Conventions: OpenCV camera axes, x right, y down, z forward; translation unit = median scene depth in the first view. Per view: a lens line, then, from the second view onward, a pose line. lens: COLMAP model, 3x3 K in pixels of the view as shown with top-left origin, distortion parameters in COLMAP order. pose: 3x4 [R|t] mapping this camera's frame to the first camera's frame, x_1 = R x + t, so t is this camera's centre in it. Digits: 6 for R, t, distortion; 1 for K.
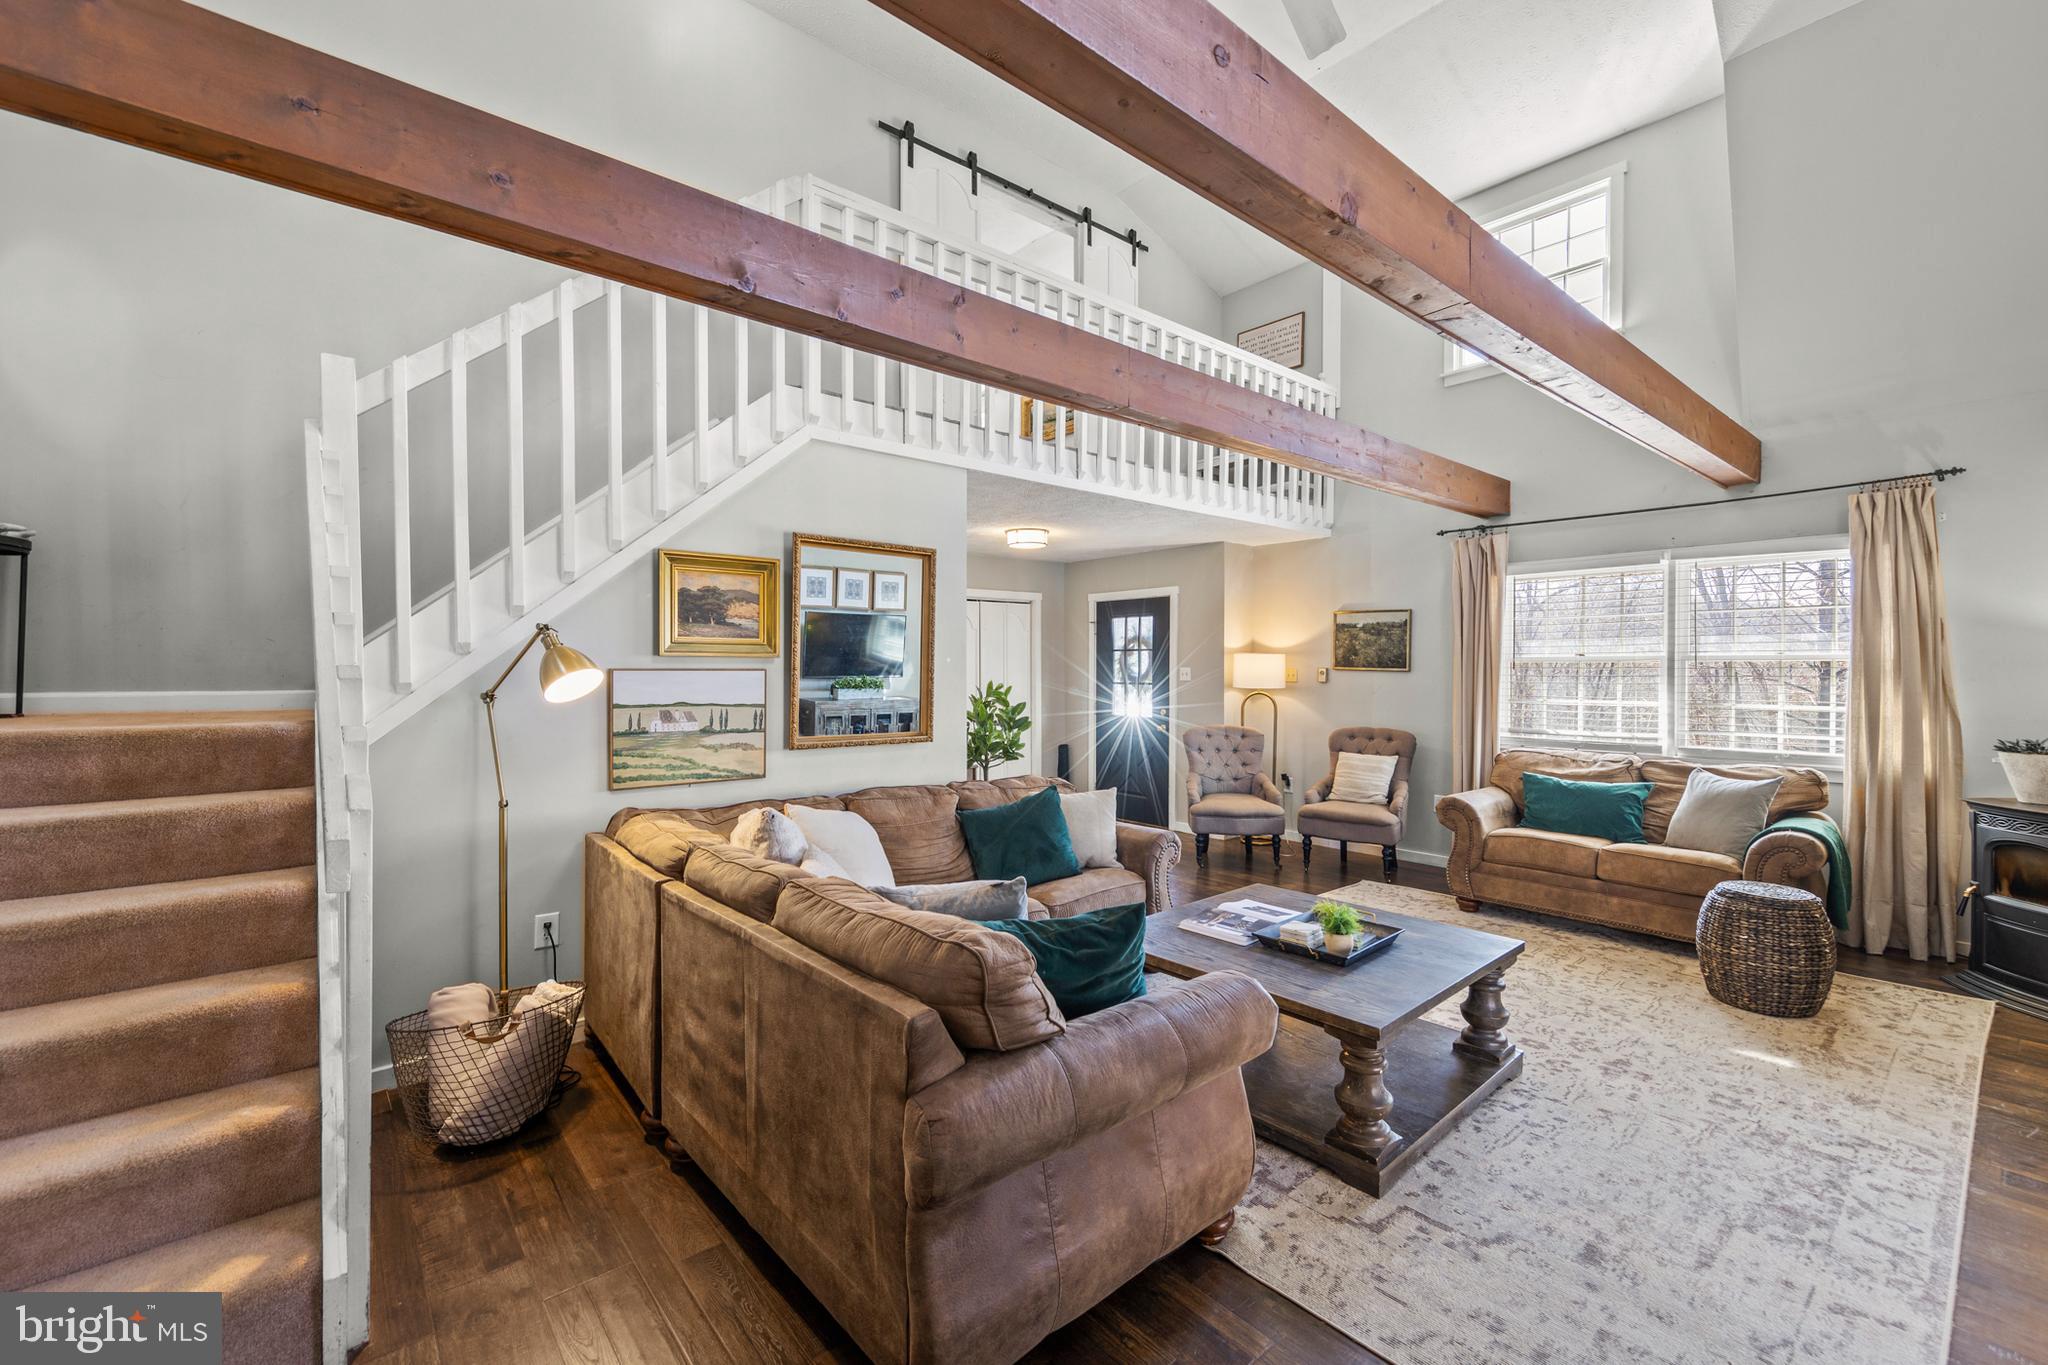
lens RADIAL K [[858.9, 0, 1026.1], [0, 858.9, 676.7], [0, 0, 1]] dist [0.001312, -0.000014]
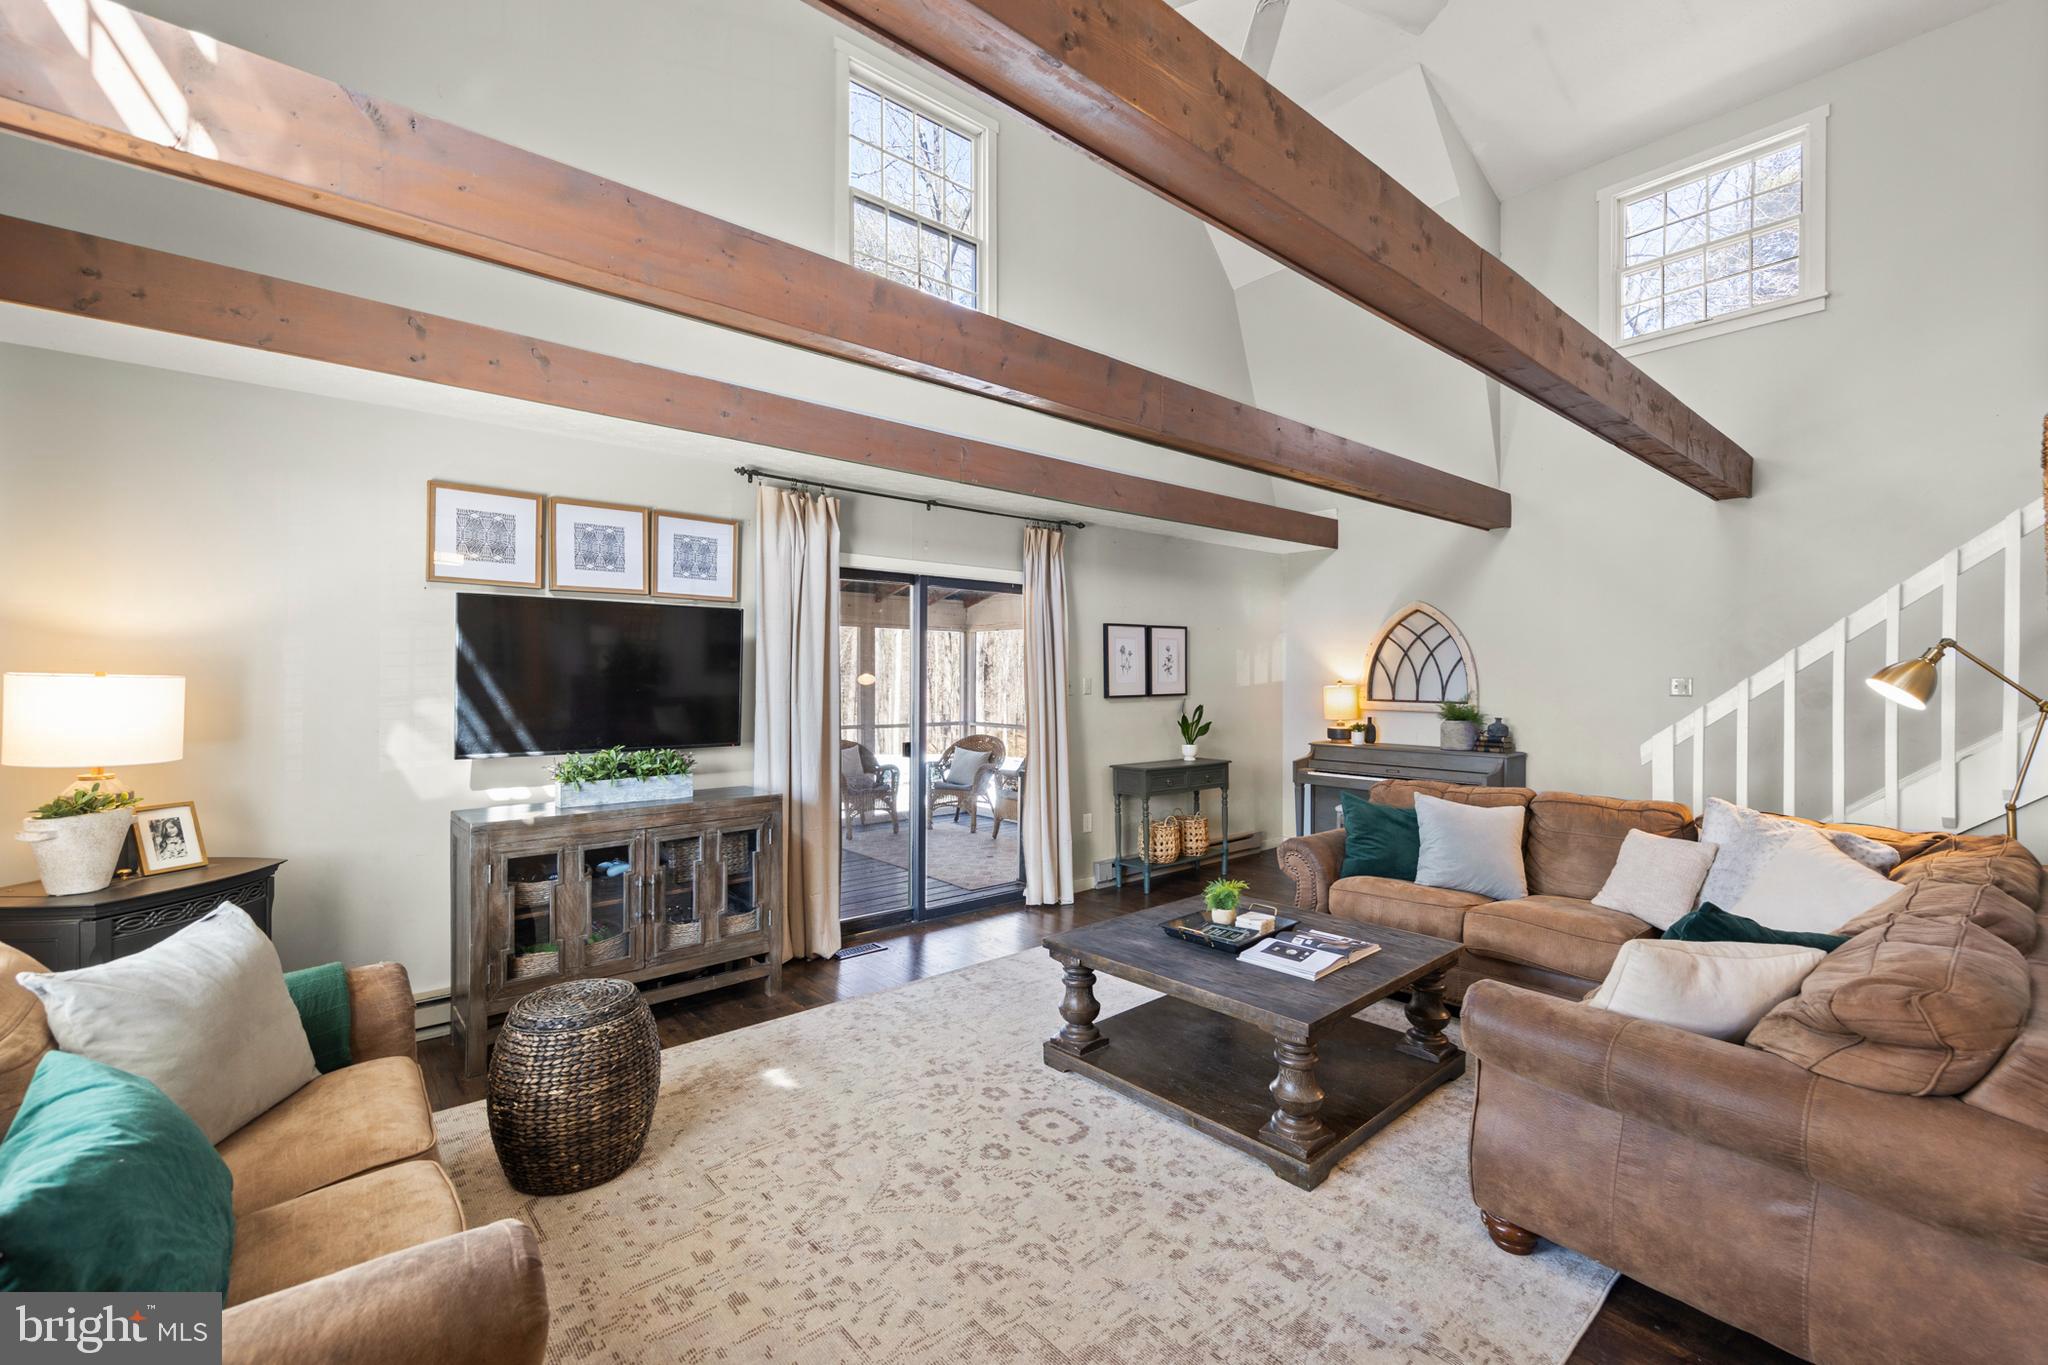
lens RADIAL K [[858.9, 0, 1026.1], [0, 858.9, 676.7], [0, 0, 1]] dist [0.001312, -0.000014]
pose [[-0.999993, -0.001157, -0.003485, 0.369357], [-0.001185, 0.999969, 0.007834, -0.012058], [0.003476, 0.007838, -0.999963, 1.251289]]
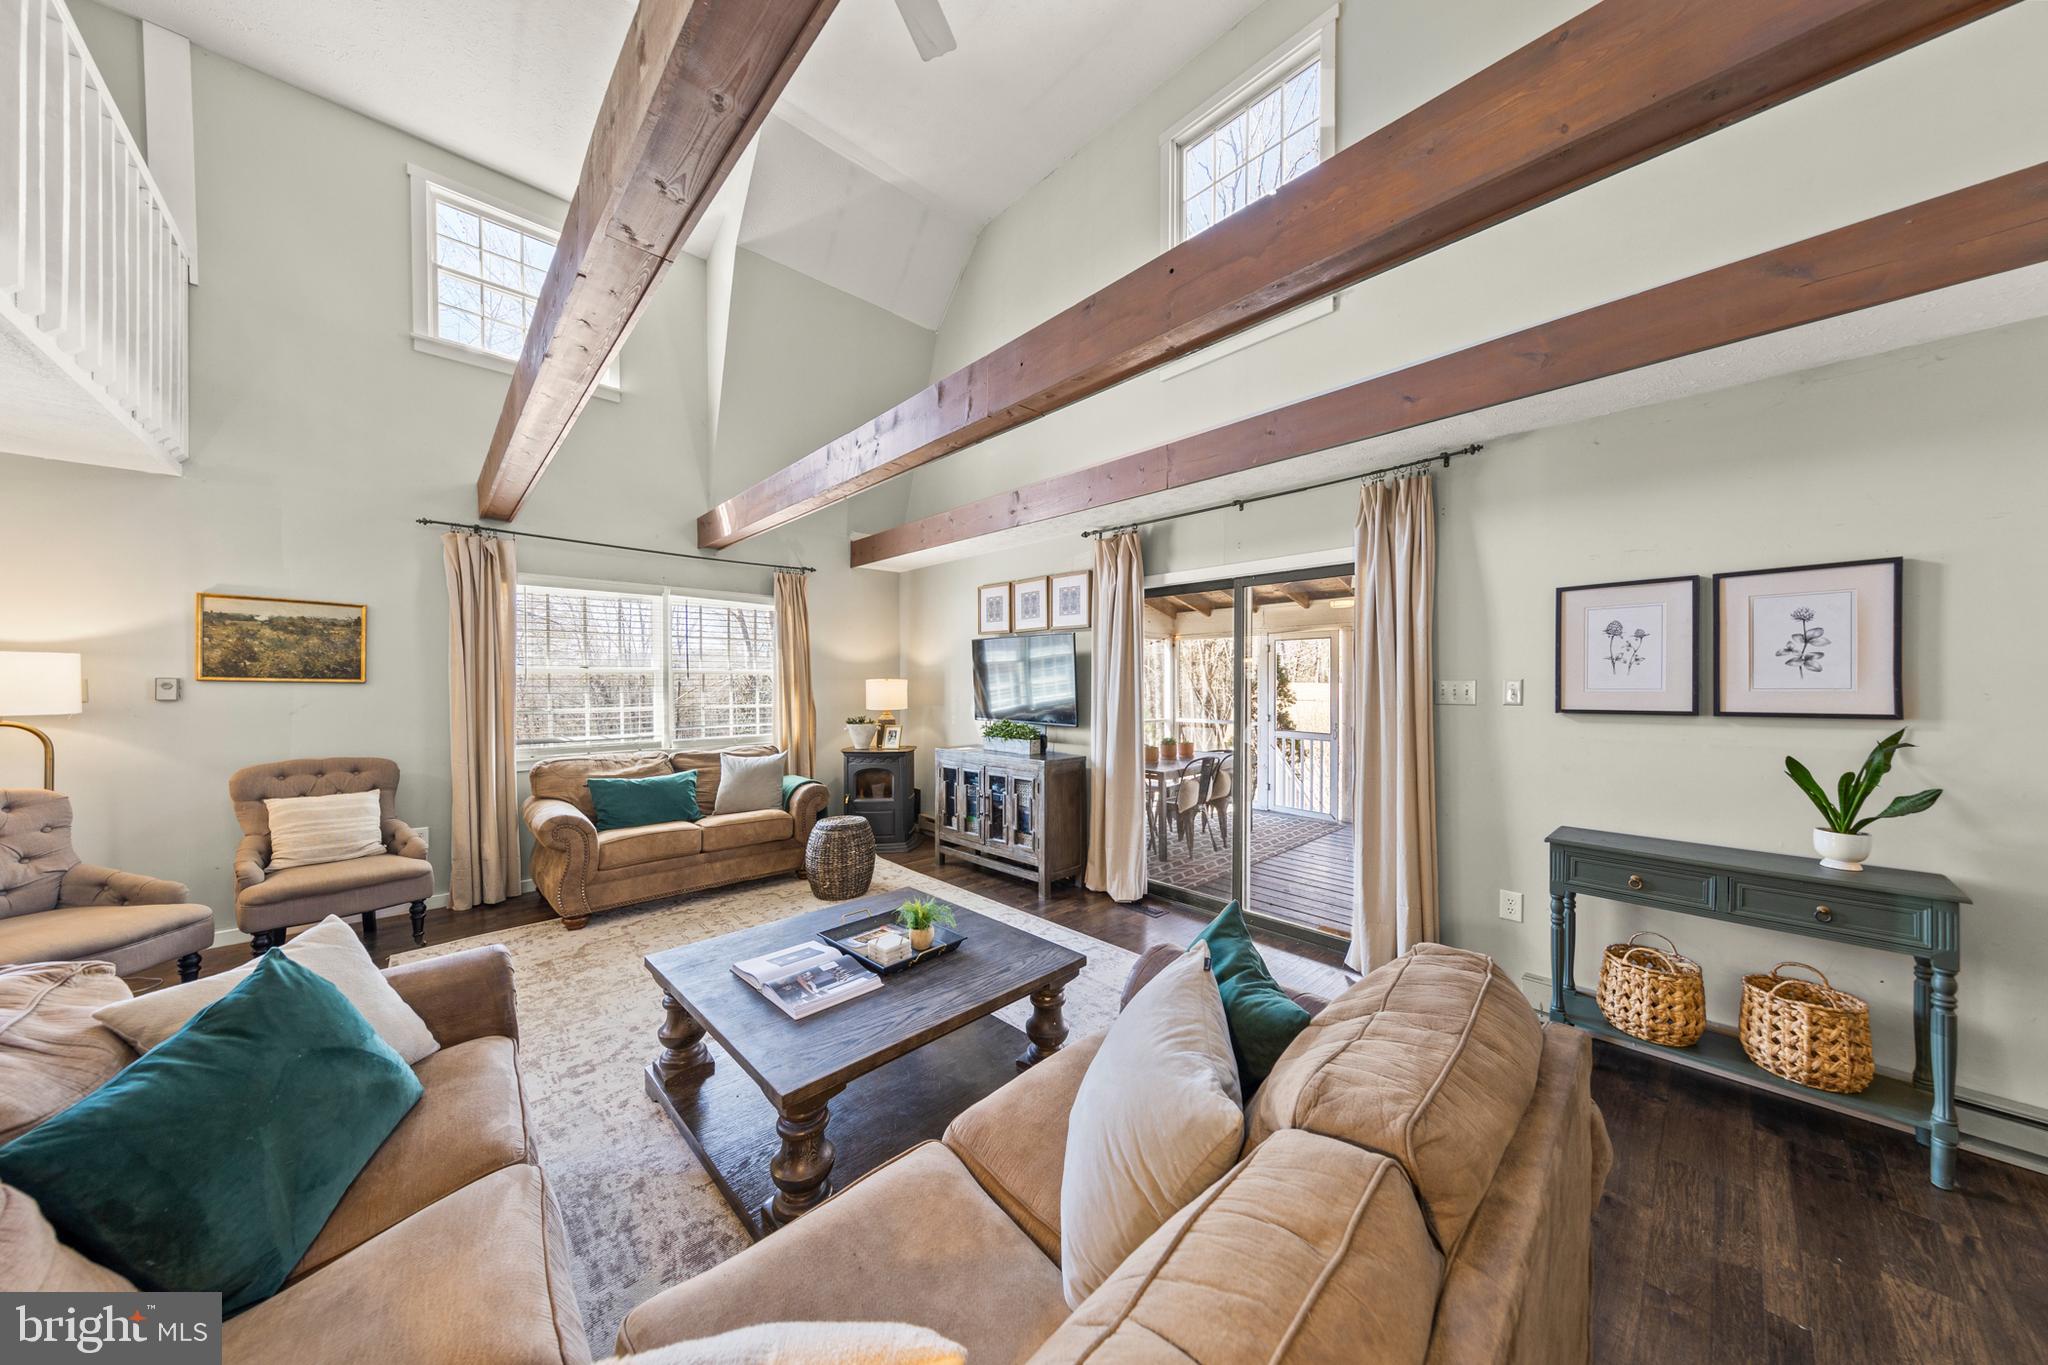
lens RADIAL K [[648.4, 0, 1047.6], [0, 648.4, 690.6], [0, 0, 1]] dist [0.006057, -0.000051]
pose [[-0.071299, -0.013948, 0.997357, -0.259527], [0.008786, 0.999855, 0.014611, -0.003062], [-0.997416, 0.009805, -0.071166, 0.523178]]
